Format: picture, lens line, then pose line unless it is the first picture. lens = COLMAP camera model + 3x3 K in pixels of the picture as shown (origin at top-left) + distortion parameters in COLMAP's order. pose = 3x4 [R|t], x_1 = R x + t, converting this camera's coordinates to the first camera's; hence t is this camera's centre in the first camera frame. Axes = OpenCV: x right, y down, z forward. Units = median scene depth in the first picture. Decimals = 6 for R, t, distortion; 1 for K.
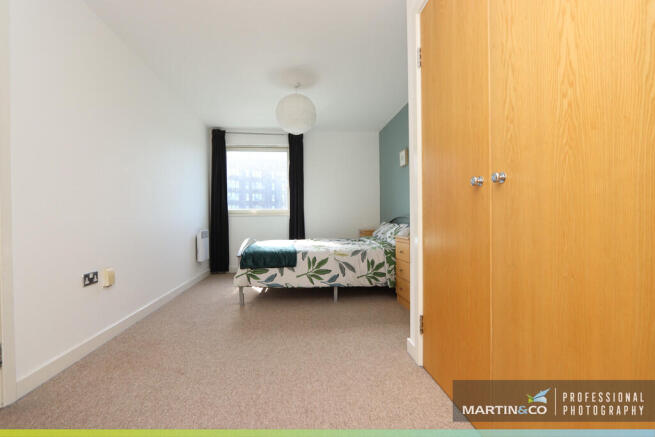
lens RADIAL K [[314.1, 0, 327.5], [0, 314.1, 218.5], [0, 0, 1]] dist [-0.002486, -0.000849]
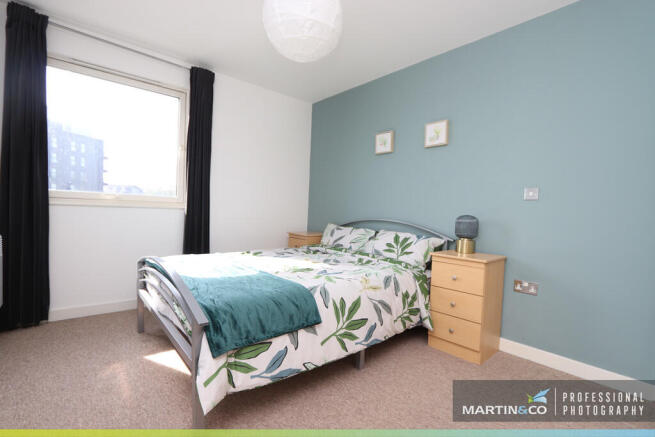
lens RADIAL K [[314.1, 0, 327.5], [0, 314.1, 218.5], [0, 0, 1]] dist [-0.002486, -0.000849]
pose [[0.804452, 0.018783, 0.593721, -0.383578], [-0.032445, 0.999397, 0.012344, -0.020939], [-0.593131, -0.029193, 0.804577, 0.584276]]
